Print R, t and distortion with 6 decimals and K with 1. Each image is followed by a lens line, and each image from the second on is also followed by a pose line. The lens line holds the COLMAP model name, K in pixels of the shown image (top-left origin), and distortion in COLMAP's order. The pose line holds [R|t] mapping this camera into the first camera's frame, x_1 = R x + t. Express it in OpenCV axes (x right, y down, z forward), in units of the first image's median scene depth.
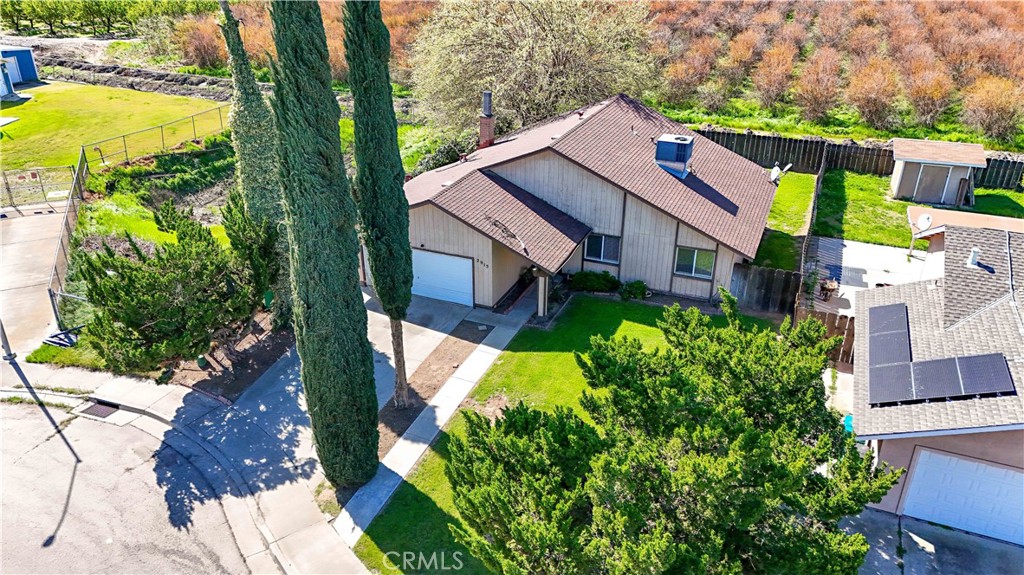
lens RADIAL K [[748.4, 0, 512.0], [0, 748.4, 287.5], [0, 0, 1]] dist [0.080459, -0.076758]
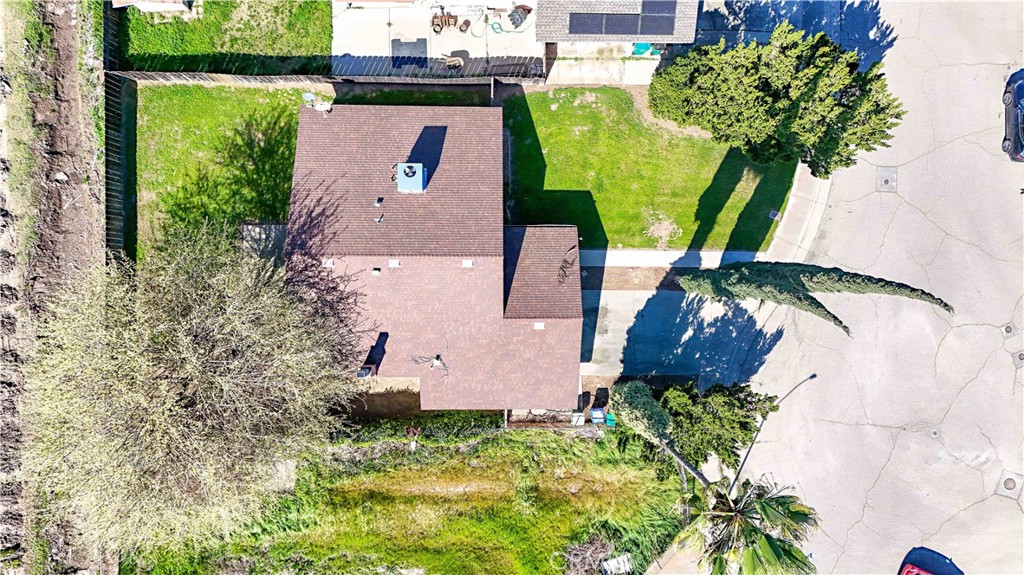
lens RADIAL K [[748.4, 0, 512.0], [0, 748.4, 287.5], [0, 0, 1]] dist [0.080459, -0.076758]
pose [[-0.382467, -0.923364, -0.033445, 0.040690], [0.372874, -0.187365, 0.908768, -1.345923], [-0.845390, 0.335103, 0.415959, 0.482433]]
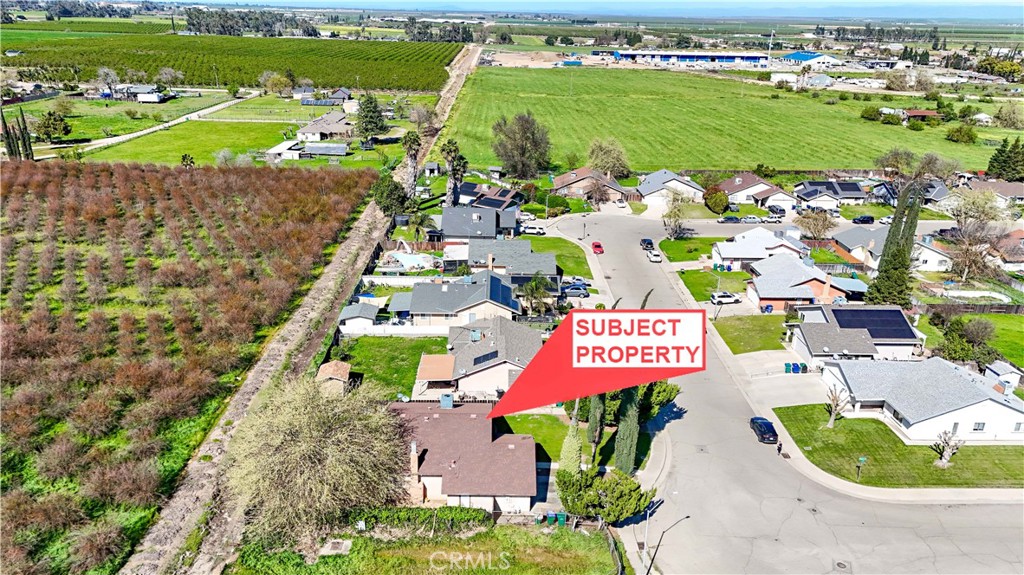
lens RADIAL K [[748.4, 0, 512.0], [0, 748.4, 287.5], [0, 0, 1]] dist [0.080459, -0.076758]
pose [[-0.396958, -0.335525, 0.854311, -1.978482], [0.374437, 0.790612, 0.484490, -1.712772], [-0.837987, 0.512207, -0.188207, 1.205753]]
